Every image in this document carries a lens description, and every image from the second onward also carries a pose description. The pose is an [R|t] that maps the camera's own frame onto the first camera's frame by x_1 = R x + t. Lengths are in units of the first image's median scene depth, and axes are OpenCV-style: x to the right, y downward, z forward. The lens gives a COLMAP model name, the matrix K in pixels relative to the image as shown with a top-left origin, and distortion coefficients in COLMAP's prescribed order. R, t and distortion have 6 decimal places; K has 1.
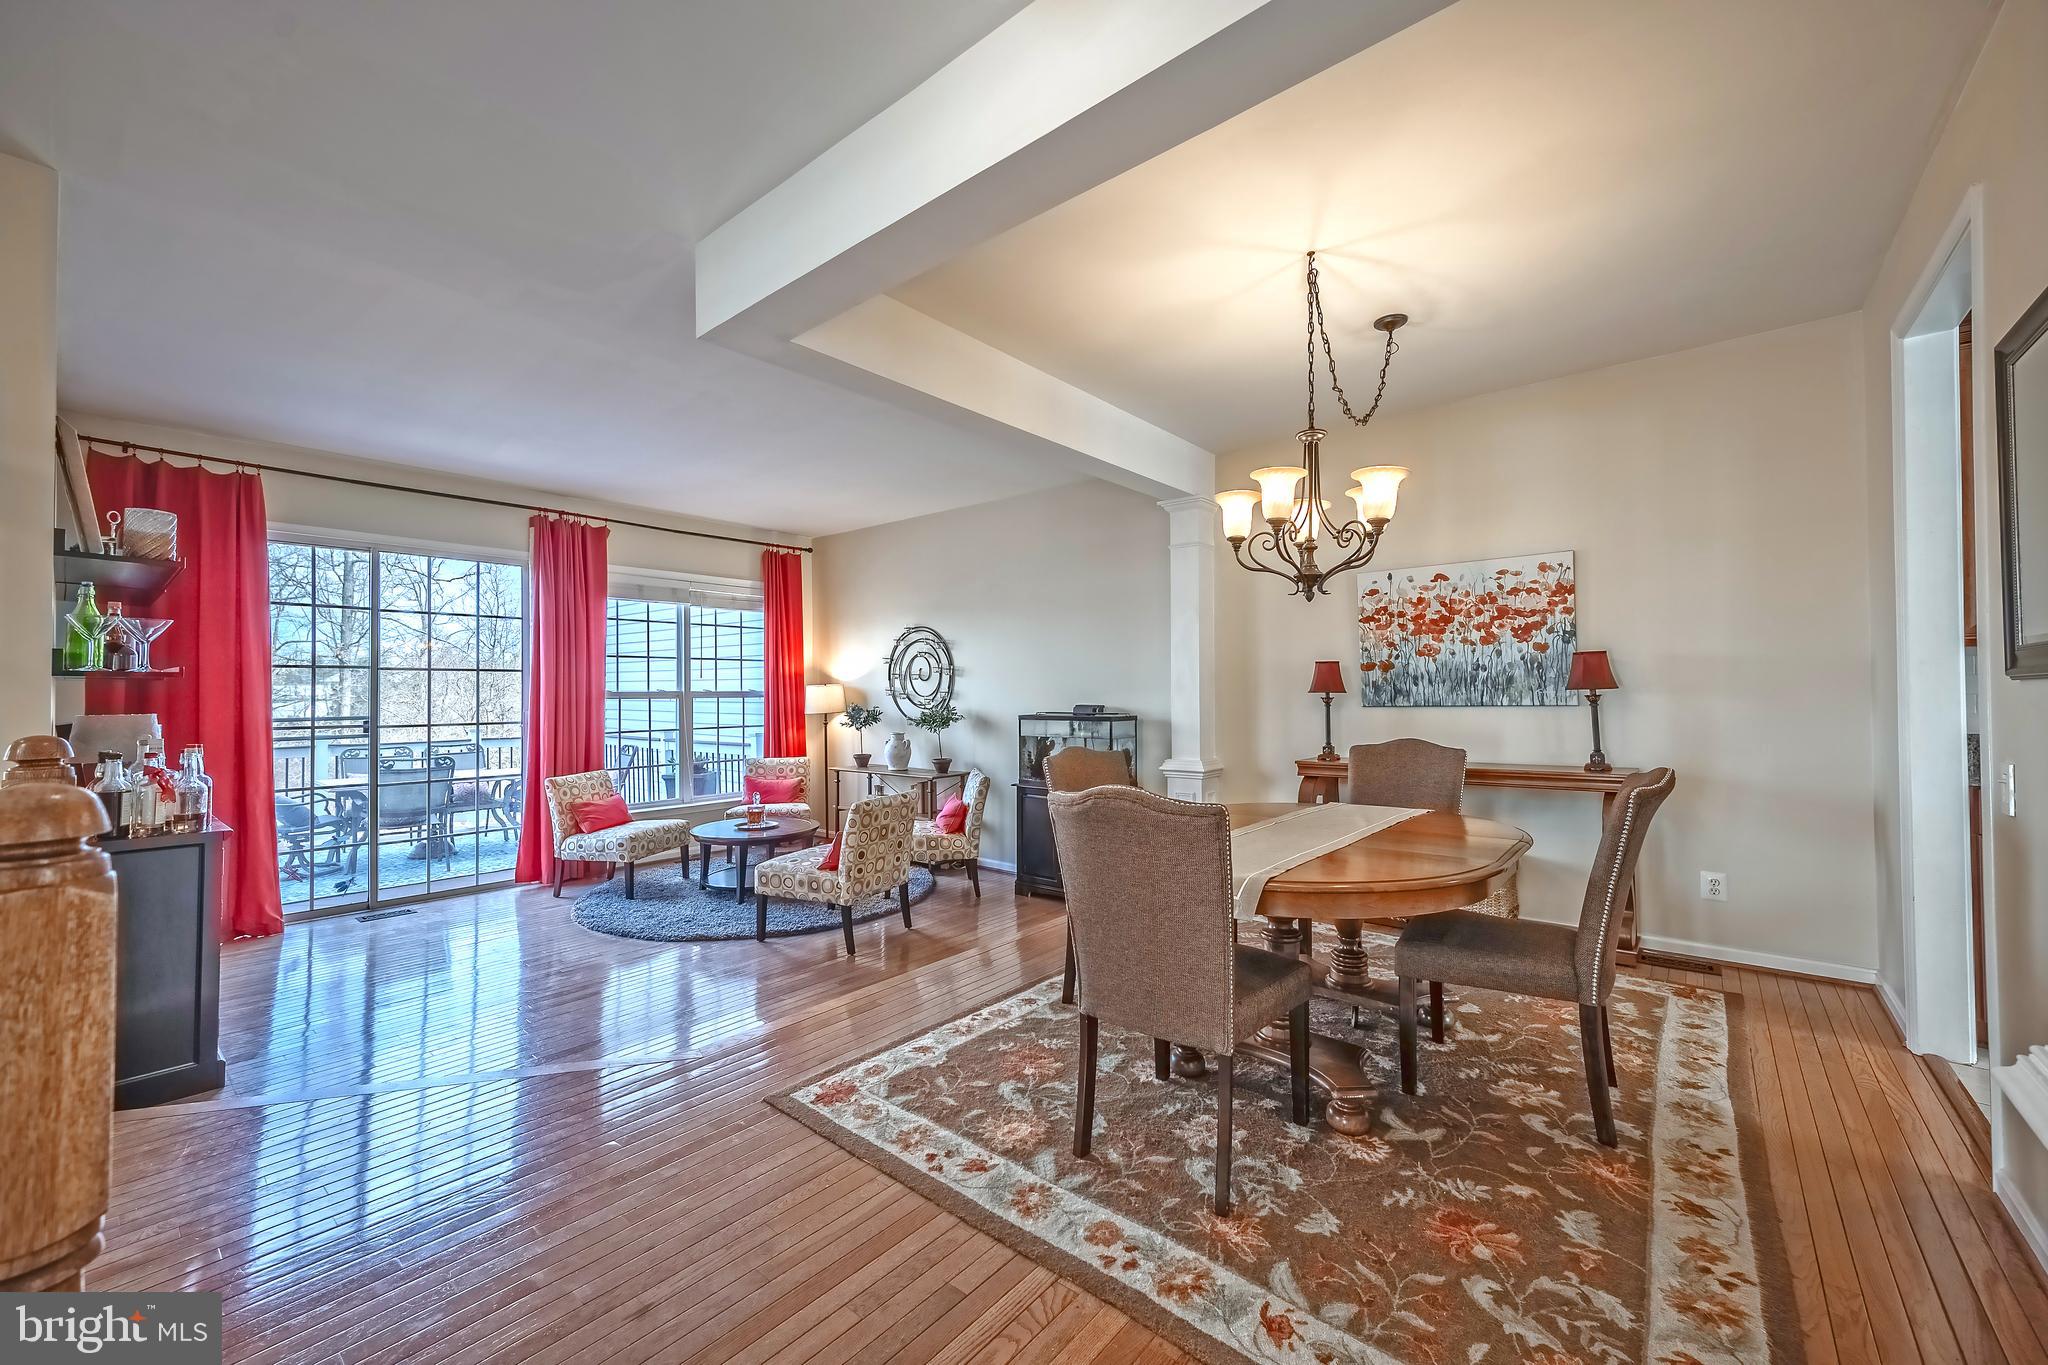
lens RADIAL K [[831.6, 0, 1037.8], [0, 831.6, 683.7], [0, 0, 1]] dist [0.007181, -0.000113]
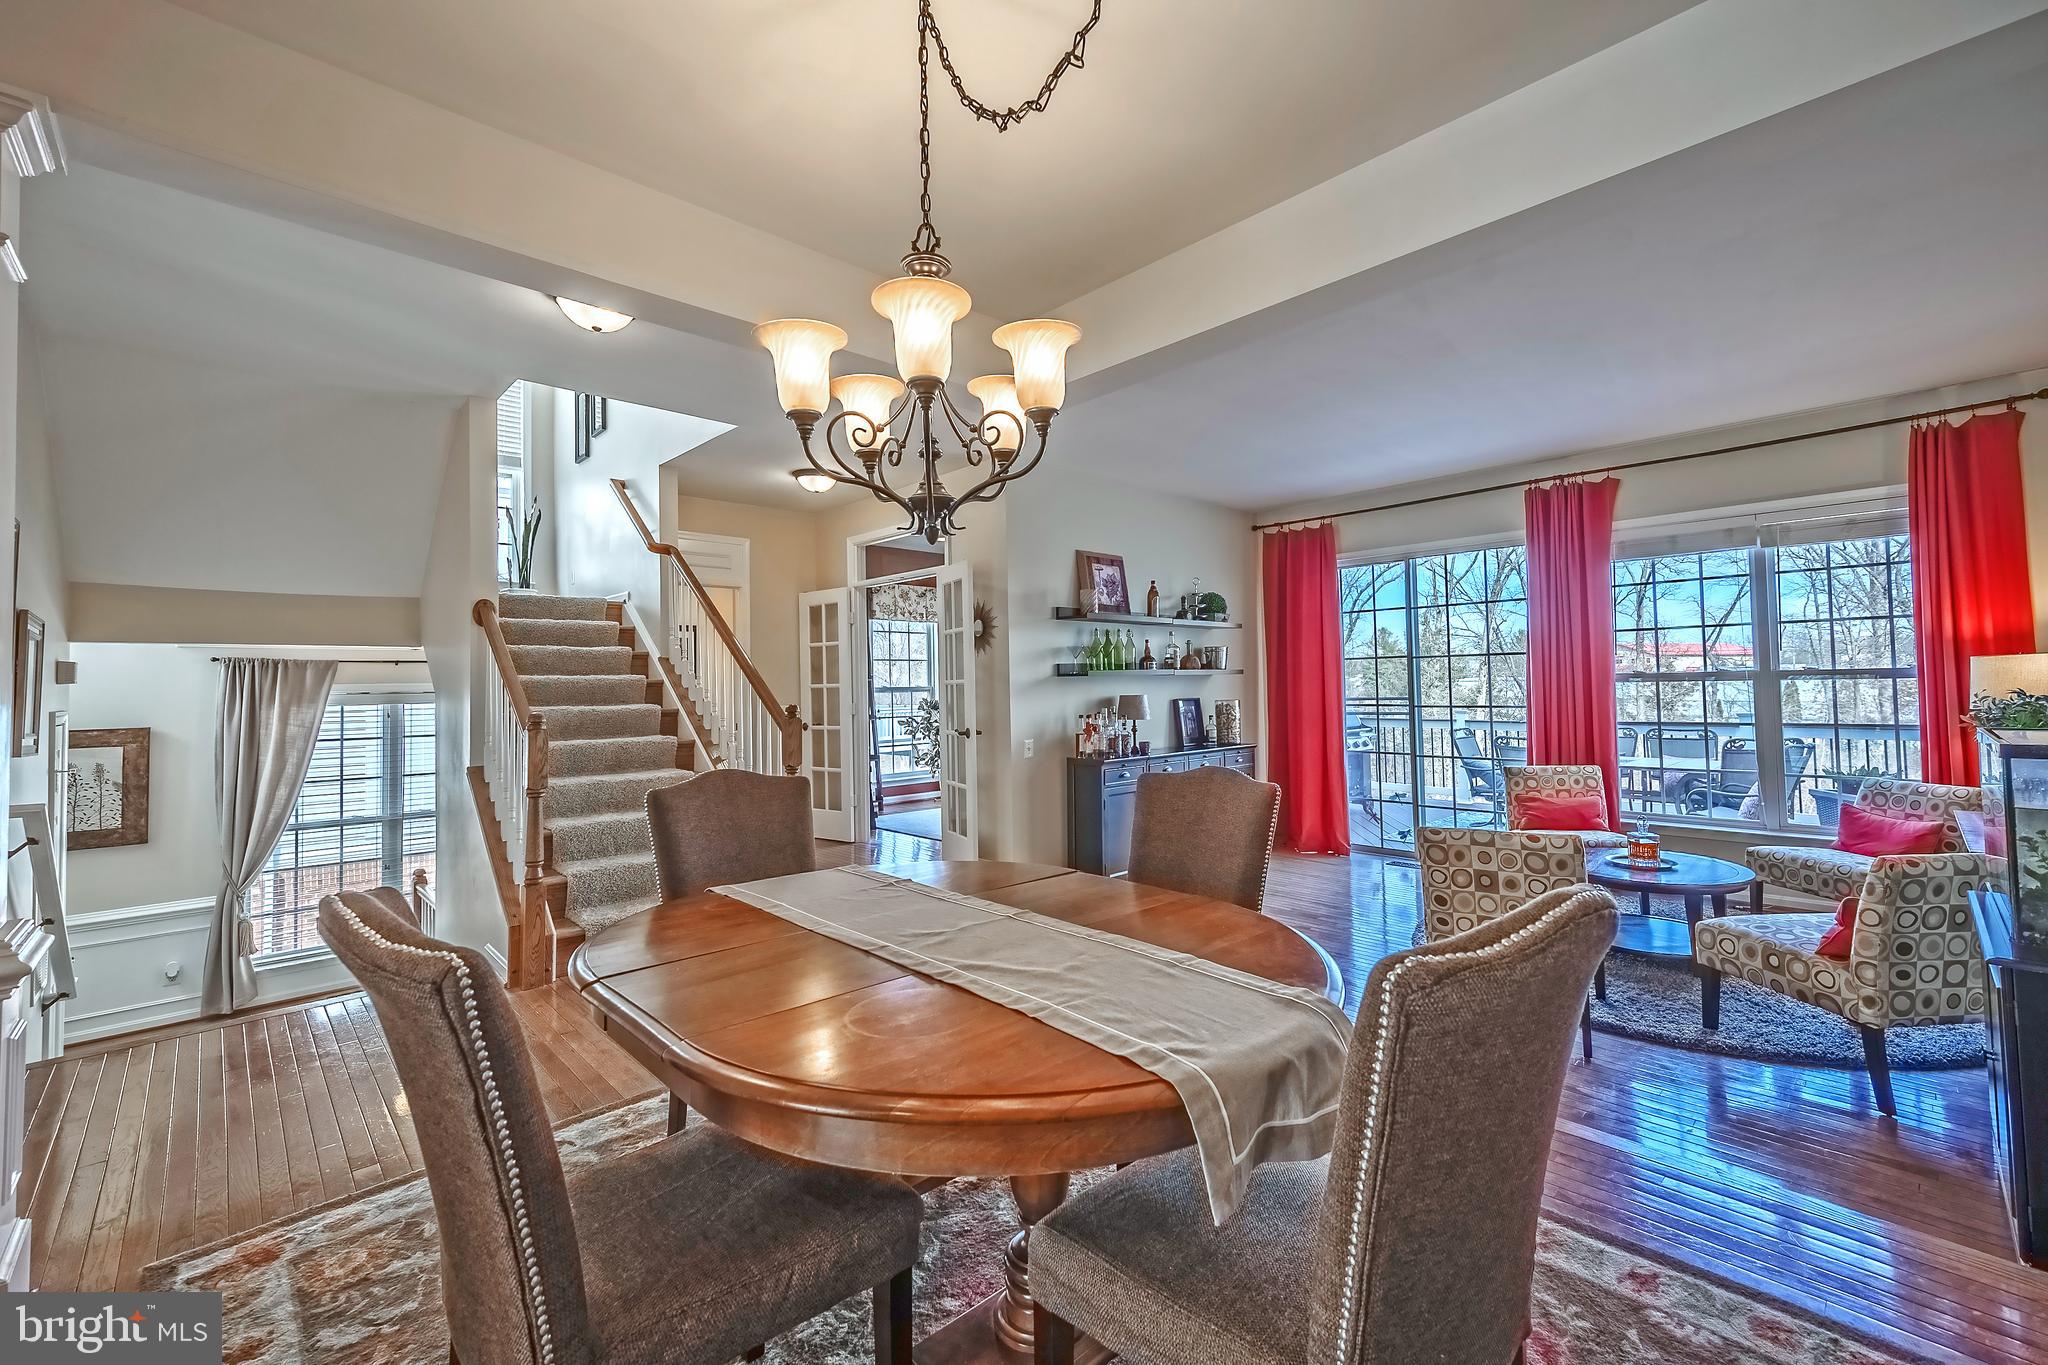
lens RADIAL K [[831.0, 0, 1039.1], [0, 831.0, 659.7], [0, 0, 1]] dist [-0.000287, 0.000271]
pose [[-0.101757, -0.020778, -0.994592, 0.433404], [0.035675, 0.999063, -0.024521, -0.004648], [0.994169, -0.037978, -0.100921, 0.580824]]
